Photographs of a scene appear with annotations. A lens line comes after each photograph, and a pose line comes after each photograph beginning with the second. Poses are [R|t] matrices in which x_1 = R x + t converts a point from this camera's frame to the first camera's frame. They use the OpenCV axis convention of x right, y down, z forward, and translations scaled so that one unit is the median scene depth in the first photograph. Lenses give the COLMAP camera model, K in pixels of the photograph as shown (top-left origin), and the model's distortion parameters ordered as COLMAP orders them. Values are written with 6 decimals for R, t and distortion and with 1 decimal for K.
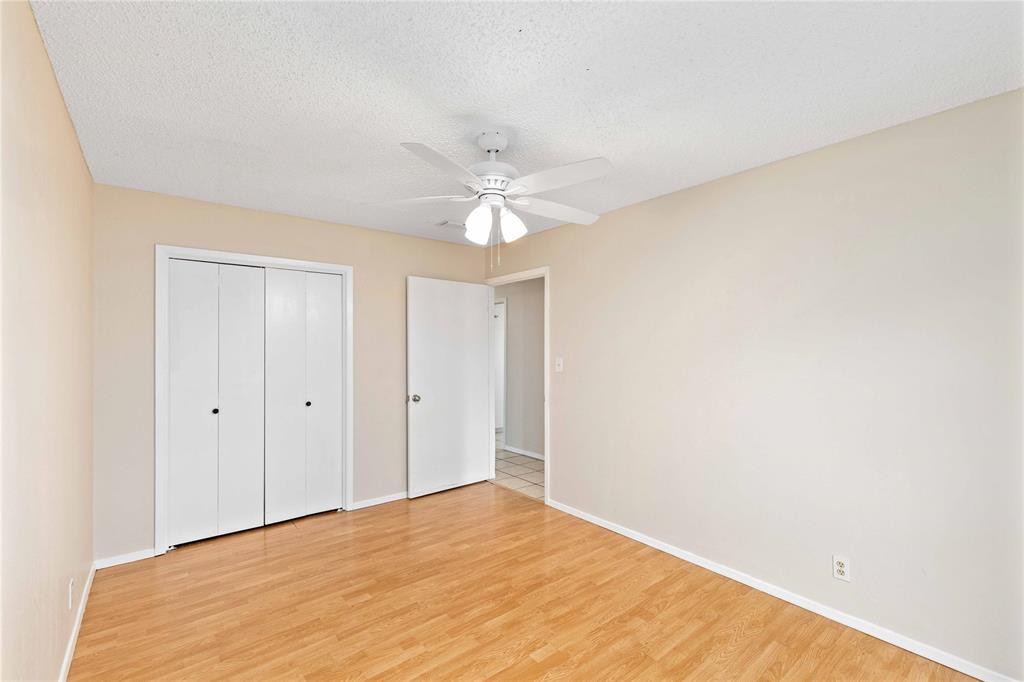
lens RADIAL K [[444.2, 0, 513.0], [0, 444.2, 342.0], [0, 0, 1]] dist [-0.007166, 0.000712]
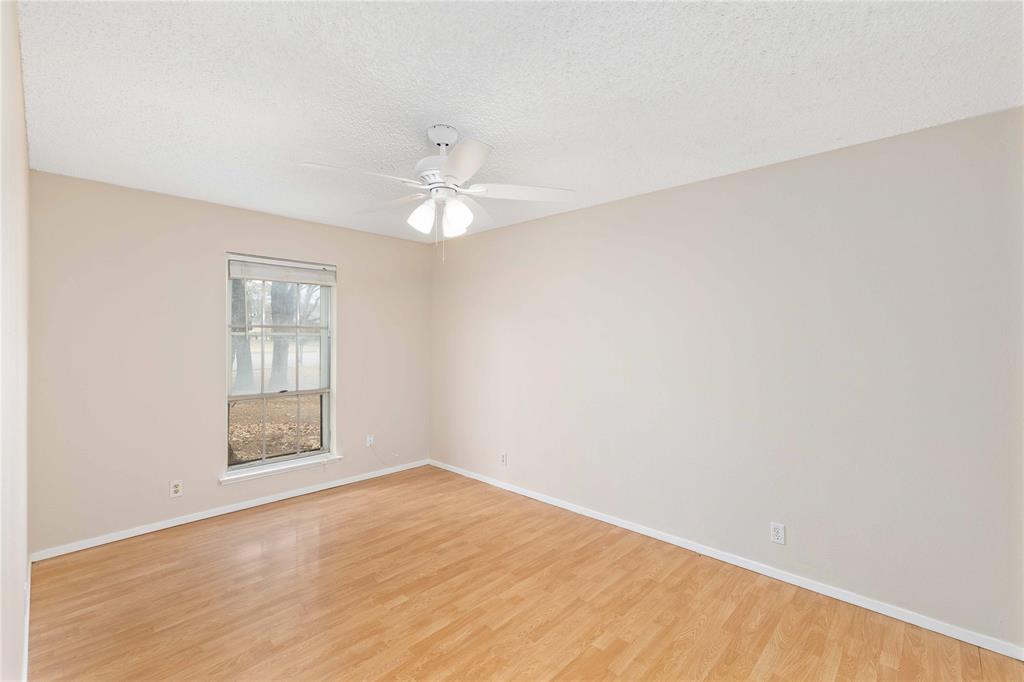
lens RADIAL K [[444.2, 0, 510.6], [0, 444.2, 339.8], [0, 0, 1]] dist [-0.007166, 0.000712]
pose [[-0.990334, -0.002857, -0.138677, -0.058858], [-0.002886, 0.999996, 0.000010, 0.014206], [0.138676, 0.000410, -0.990338, 1.953883]]
